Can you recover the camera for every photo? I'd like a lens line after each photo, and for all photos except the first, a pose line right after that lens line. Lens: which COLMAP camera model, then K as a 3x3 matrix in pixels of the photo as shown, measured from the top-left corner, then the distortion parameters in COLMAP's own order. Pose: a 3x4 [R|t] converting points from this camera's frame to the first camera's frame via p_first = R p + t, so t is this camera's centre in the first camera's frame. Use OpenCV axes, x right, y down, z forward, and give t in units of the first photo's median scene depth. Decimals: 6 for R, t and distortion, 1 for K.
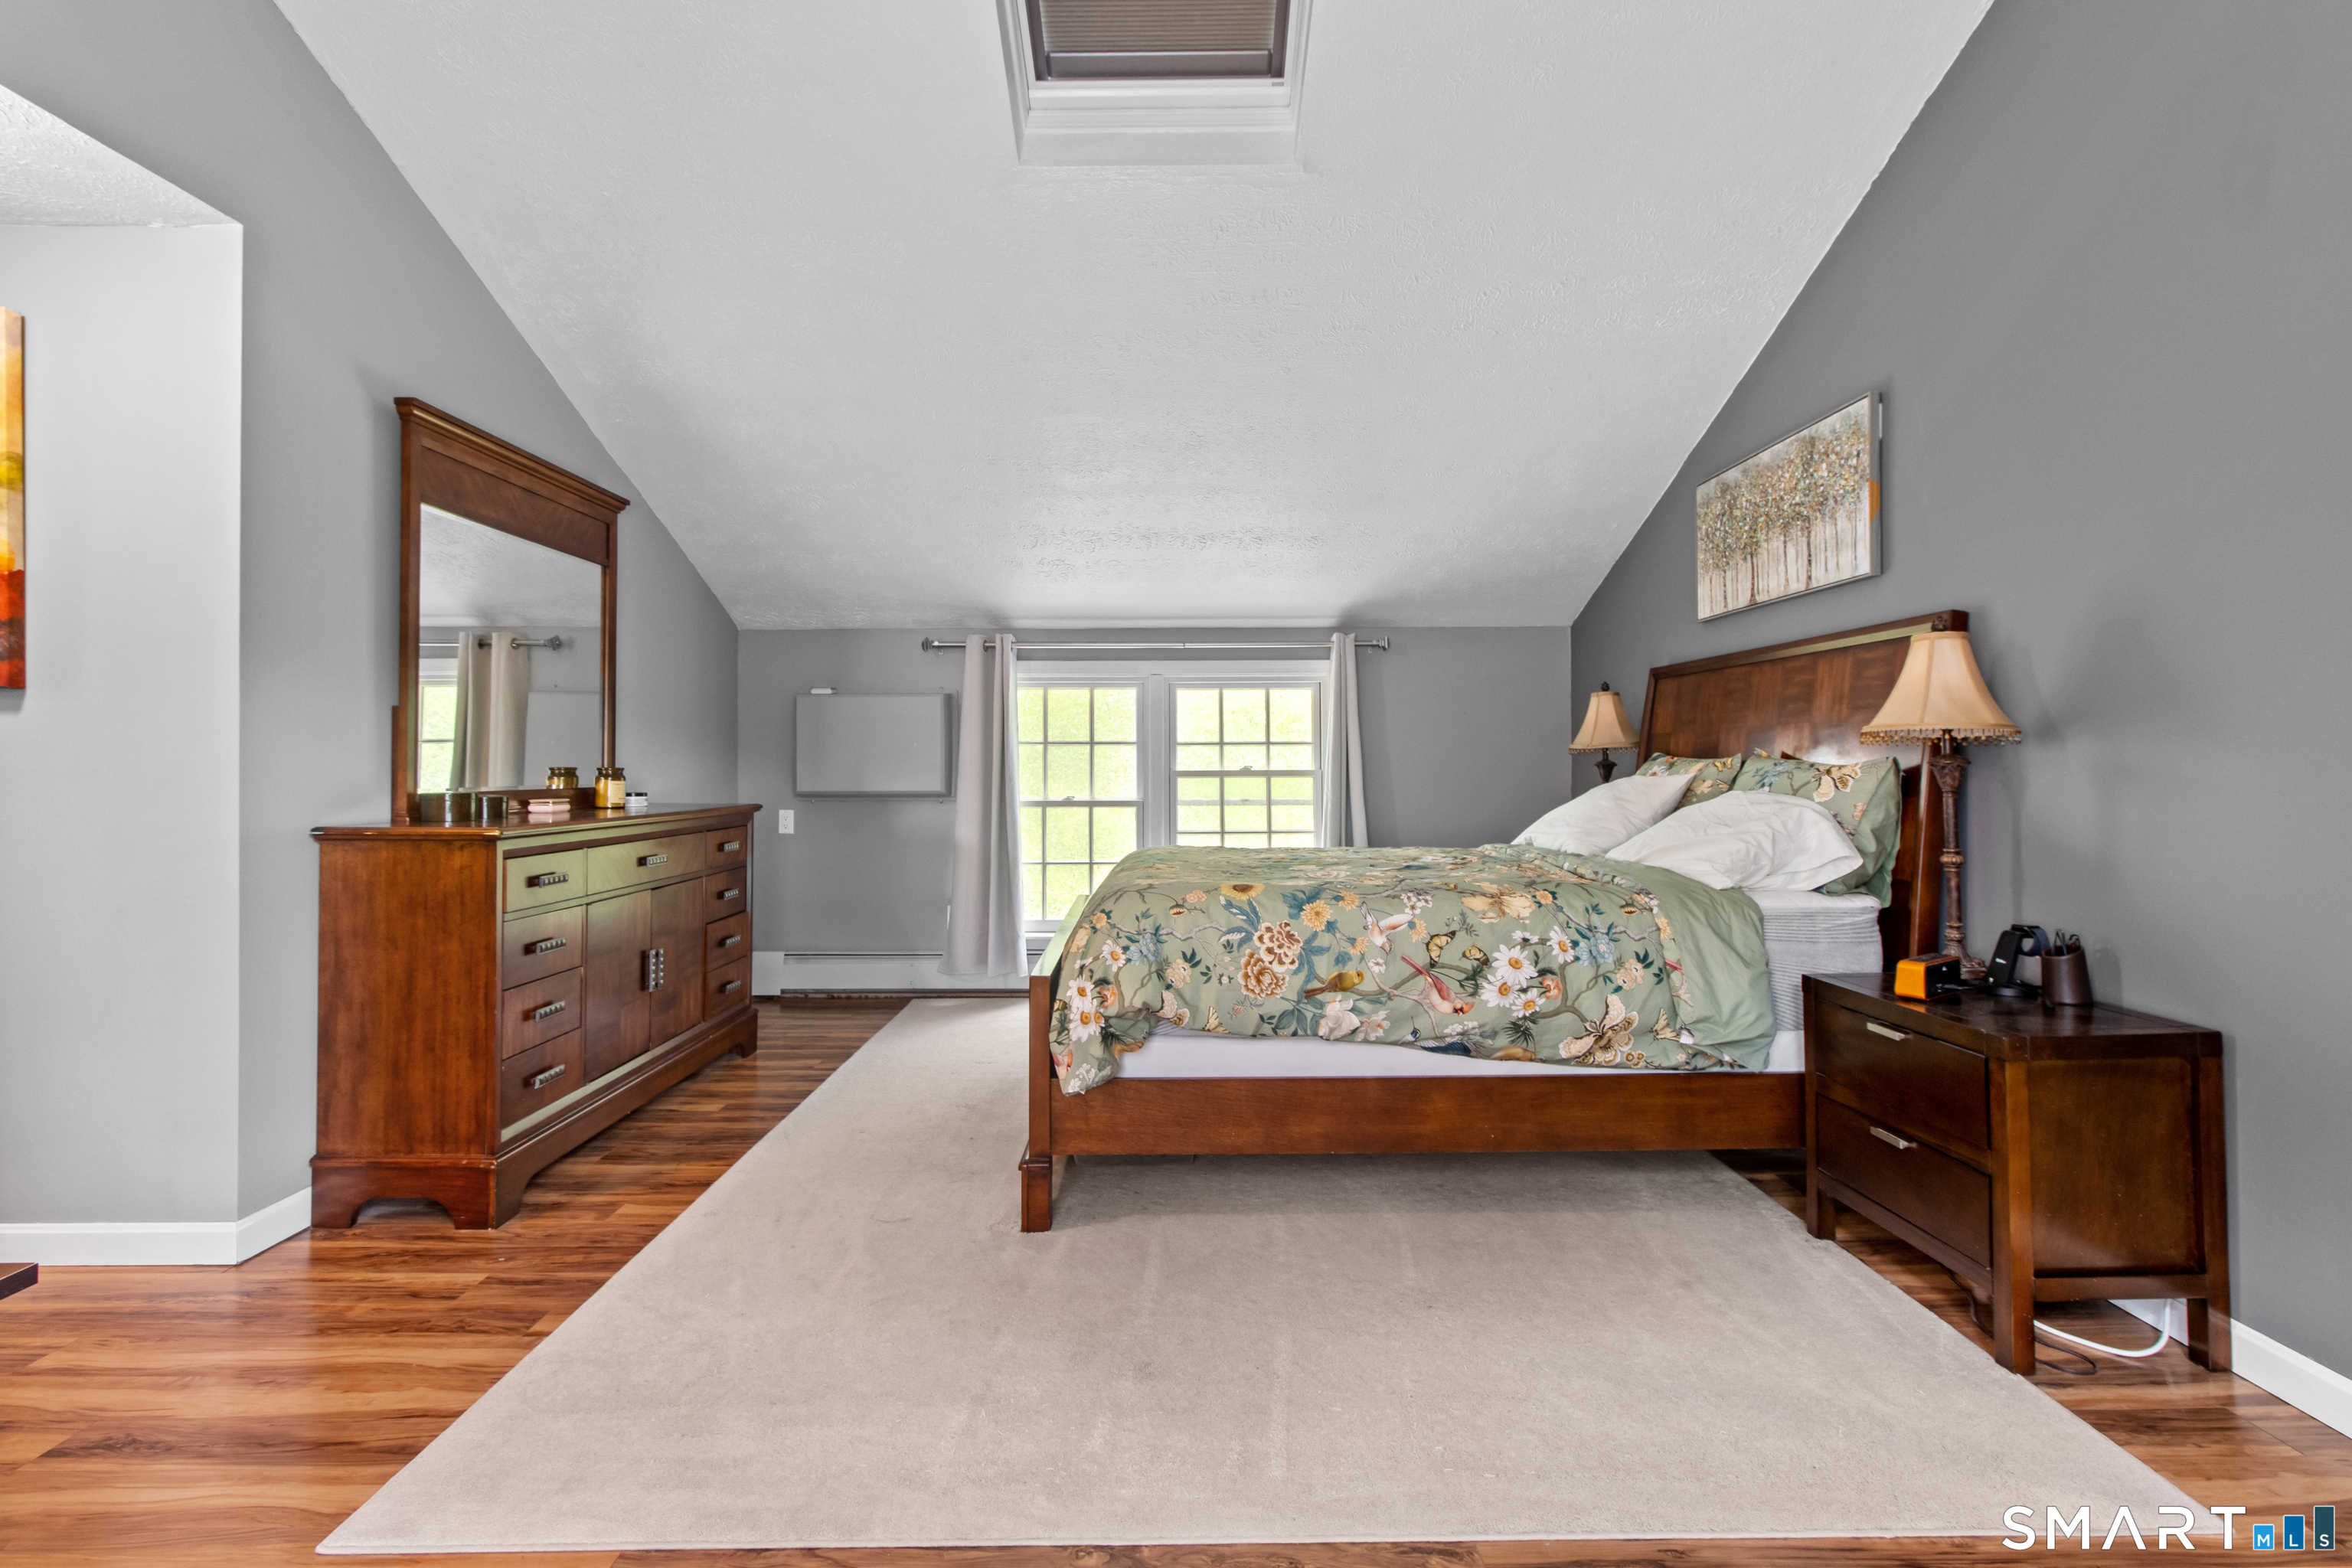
lens RADIAL K [[1112.2, 0, 1178.9], [0, 1112.2, 751.6], [0, 0, 1]] dist [0.003544, 0.000412]
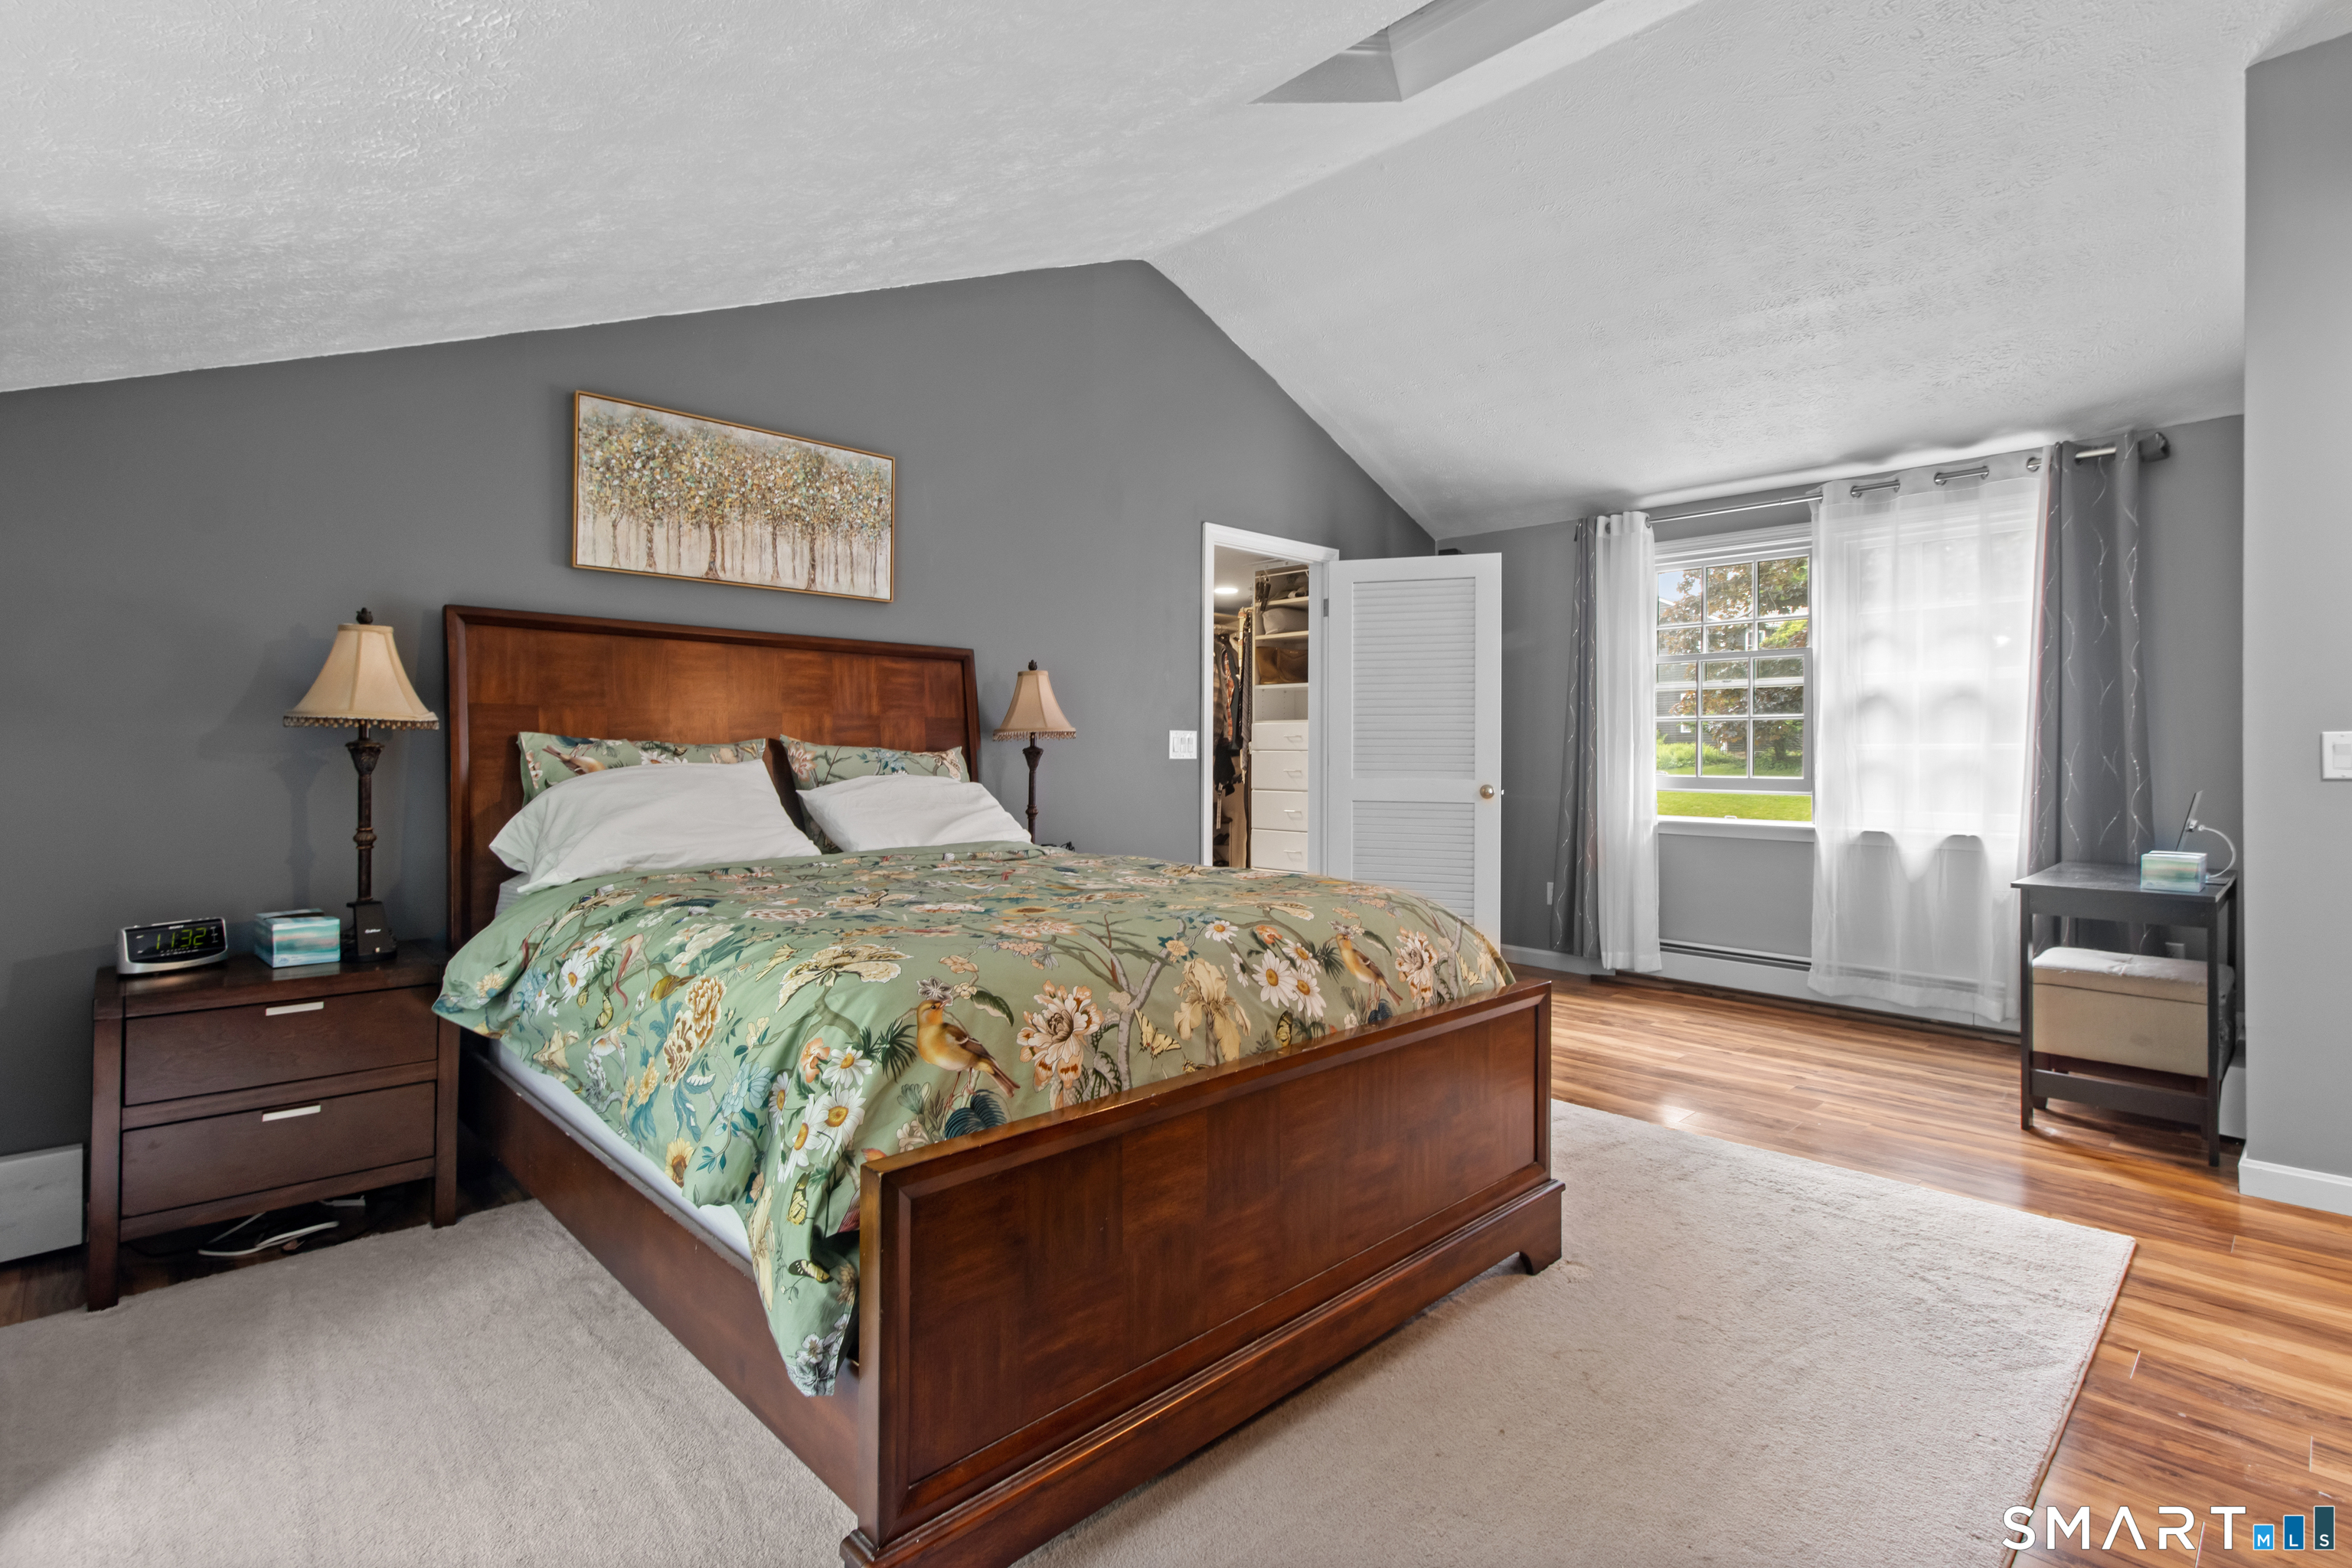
lens RADIAL K [[1112.2, 0, 1178.9], [0, 1112.2, 751.6], [0, 0, 1]] dist [0.003544, 0.000412]
pose [[-0.694850, 0.004787, 0.719139, -0.492219], [-0.008707, 0.999849, -0.015068, 0.027123], [-0.719102, -0.016731, -0.694703, 1.562890]]
